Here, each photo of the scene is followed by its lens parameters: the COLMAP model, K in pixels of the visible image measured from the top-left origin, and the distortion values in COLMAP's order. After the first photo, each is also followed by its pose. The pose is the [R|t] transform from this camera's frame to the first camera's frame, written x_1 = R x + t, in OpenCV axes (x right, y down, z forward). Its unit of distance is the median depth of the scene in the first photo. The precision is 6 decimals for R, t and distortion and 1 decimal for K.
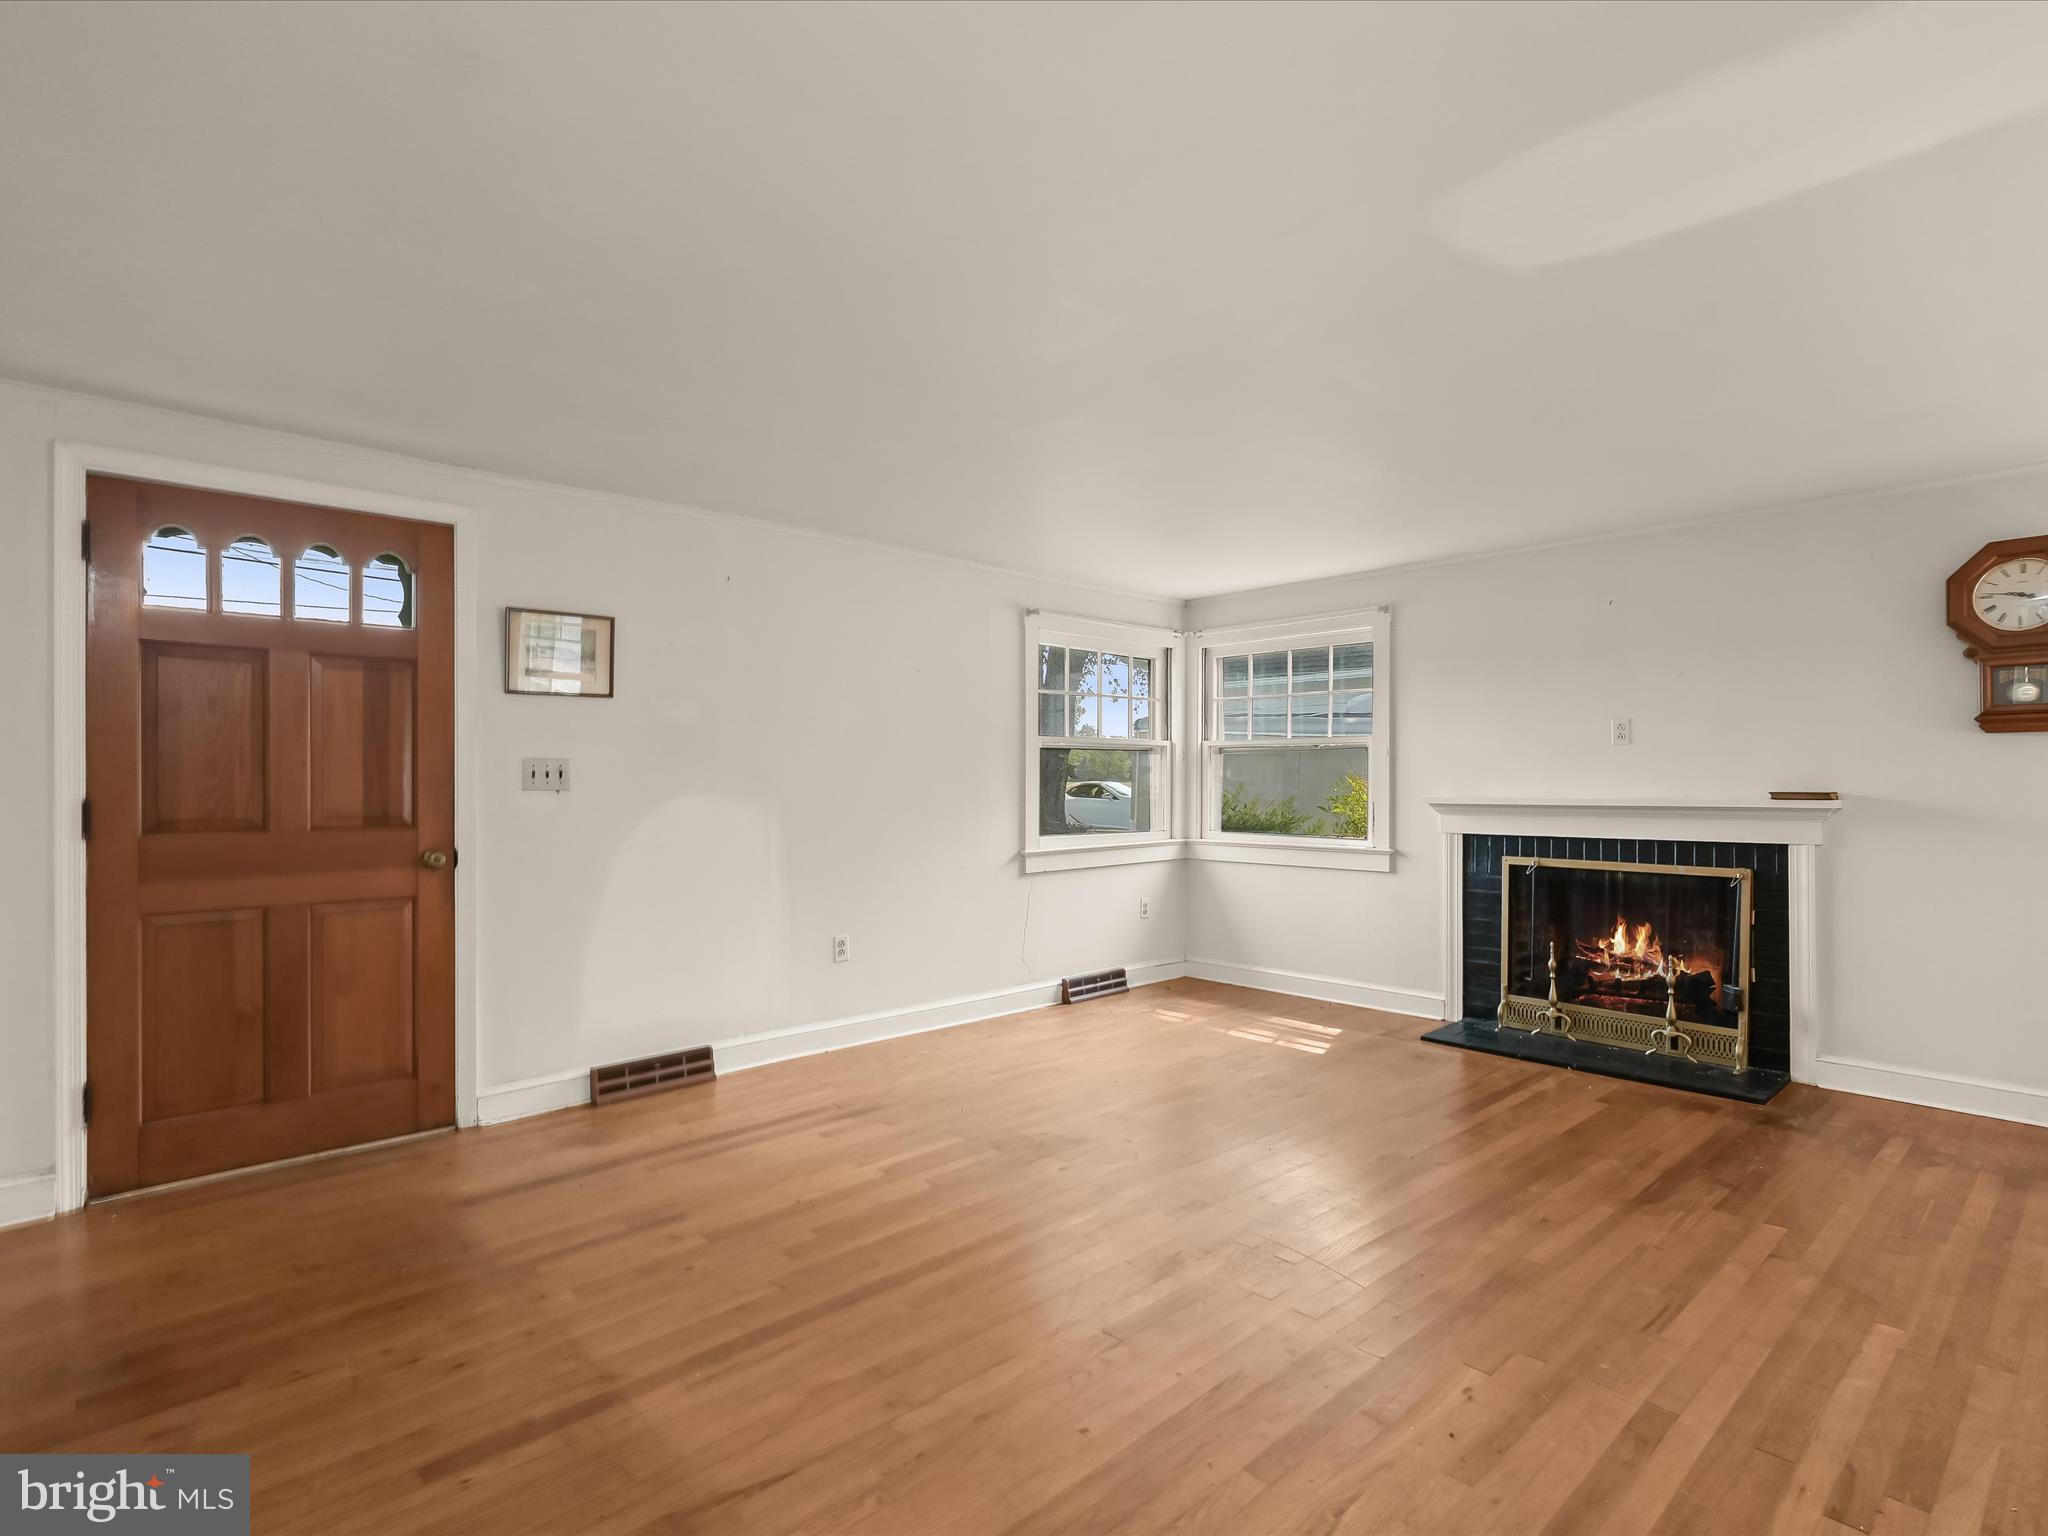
lens RADIAL K [[1005.4, 0, 1031.1], [0, 1005.4, 776.8], [0, 0, 1]] dist [-0.001968, -0.000310]
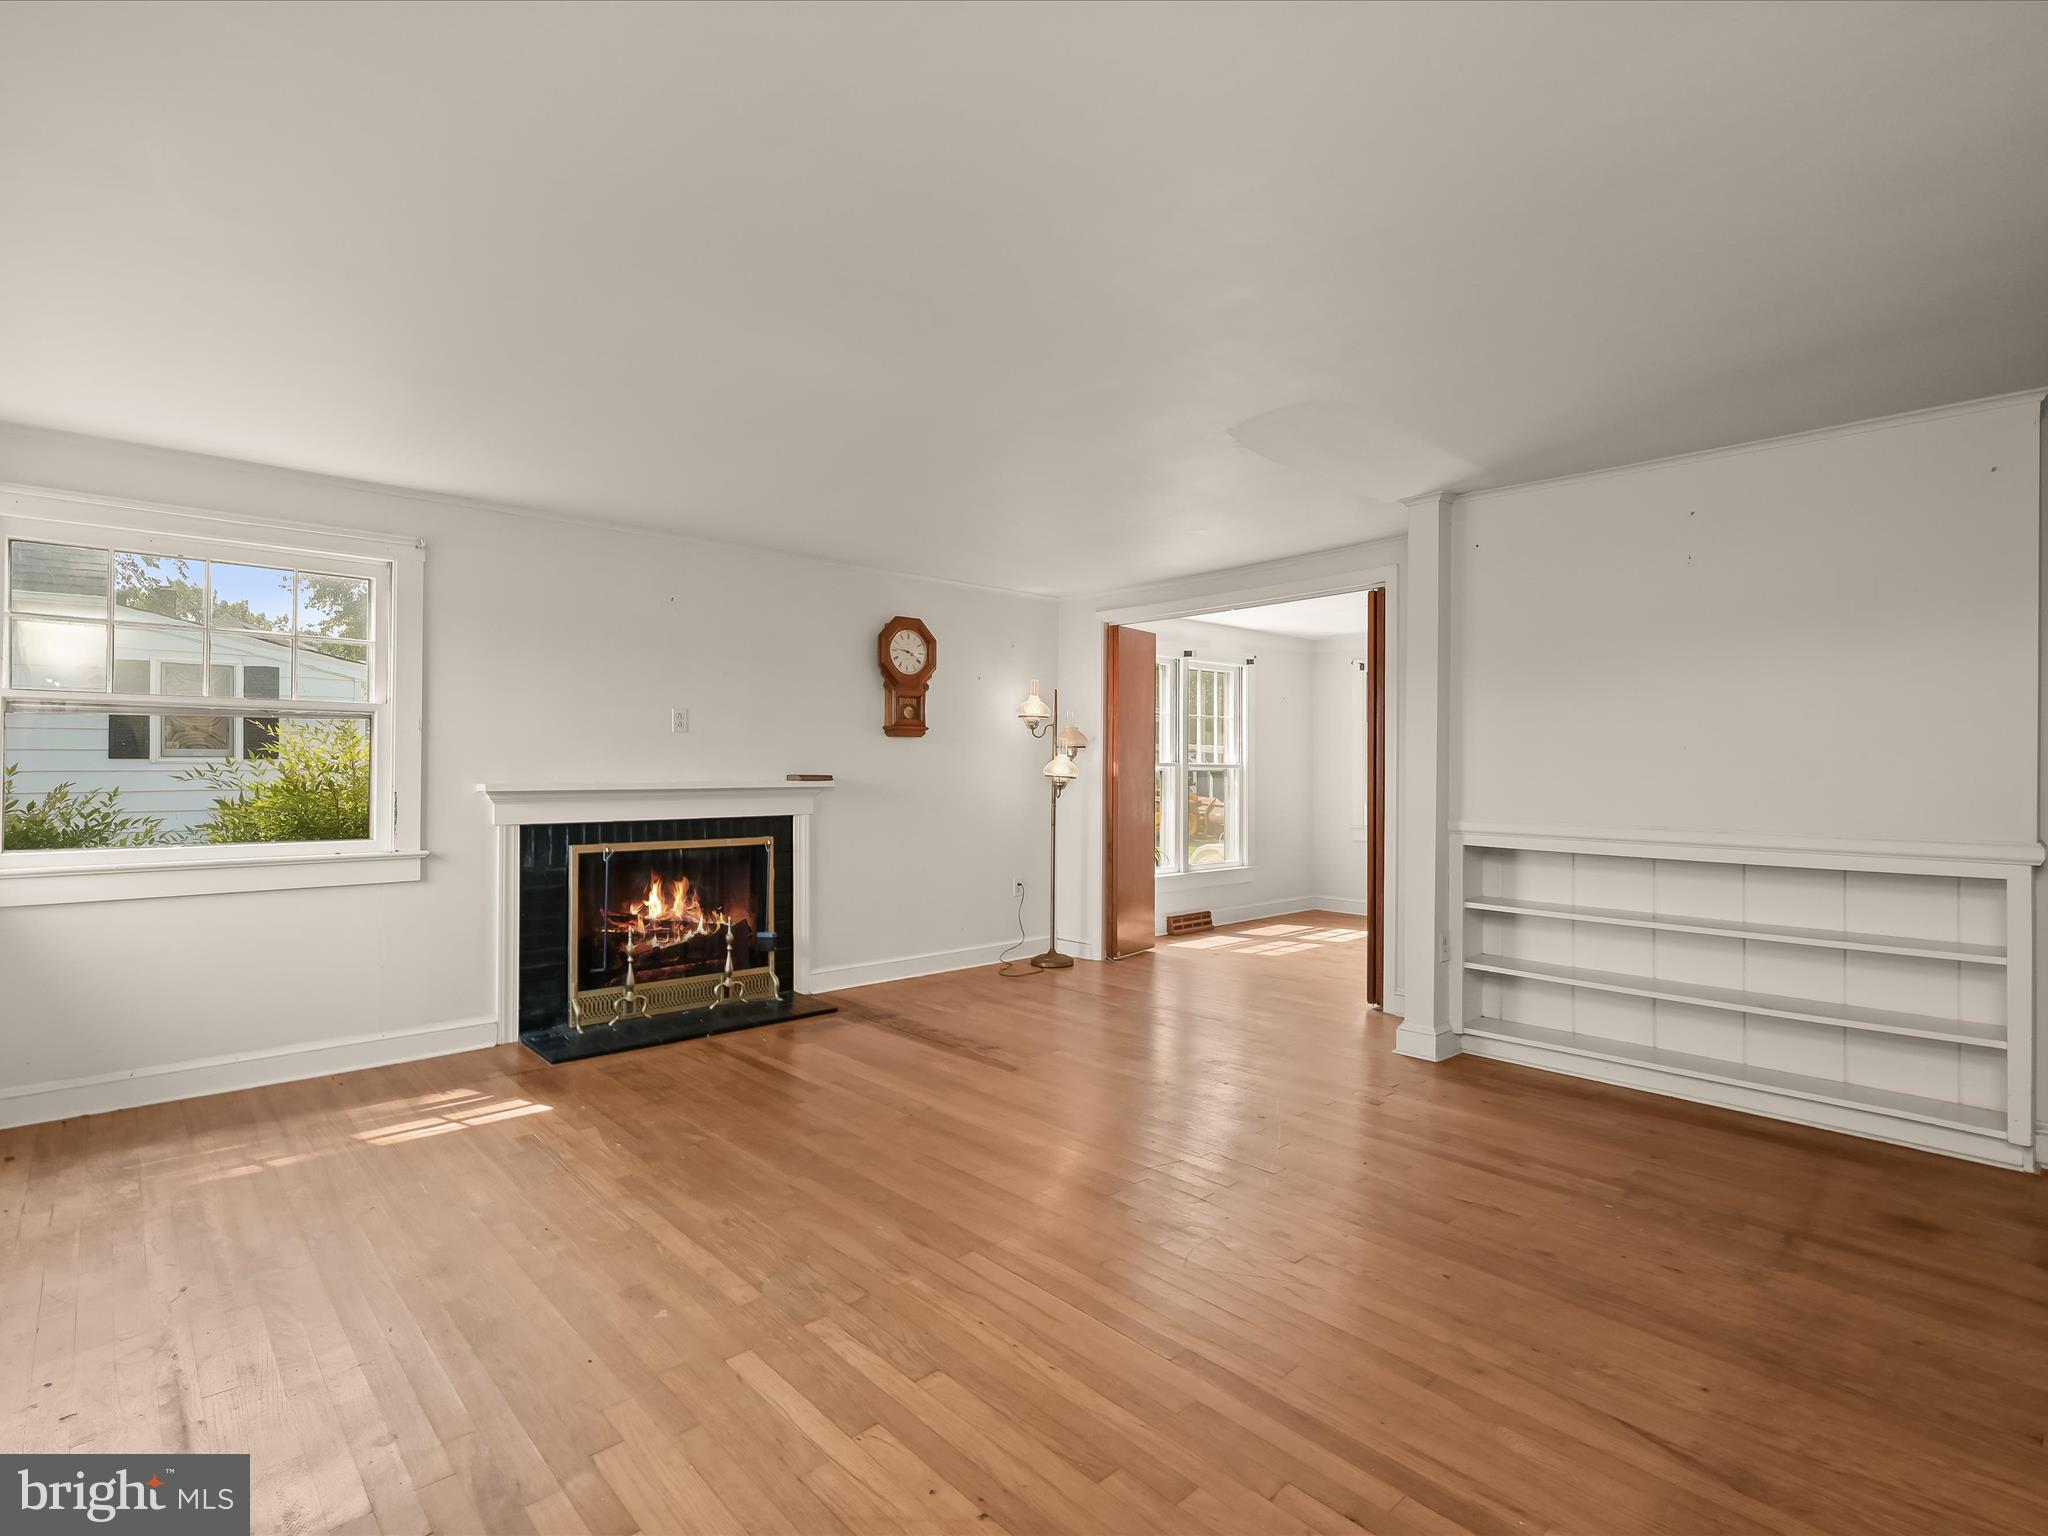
lens RADIAL K [[1005.4, 0, 1031.1], [0, 1005.4, 776.8], [0, 0, 1]] dist [-0.001968, -0.000310]
pose [[0.014486, -0.005377, 0.999881, -0.490964], [-0.009298, 0.999942, 0.005512, 0.006621], [-0.999852, -0.009377, 0.014435, 0.607398]]
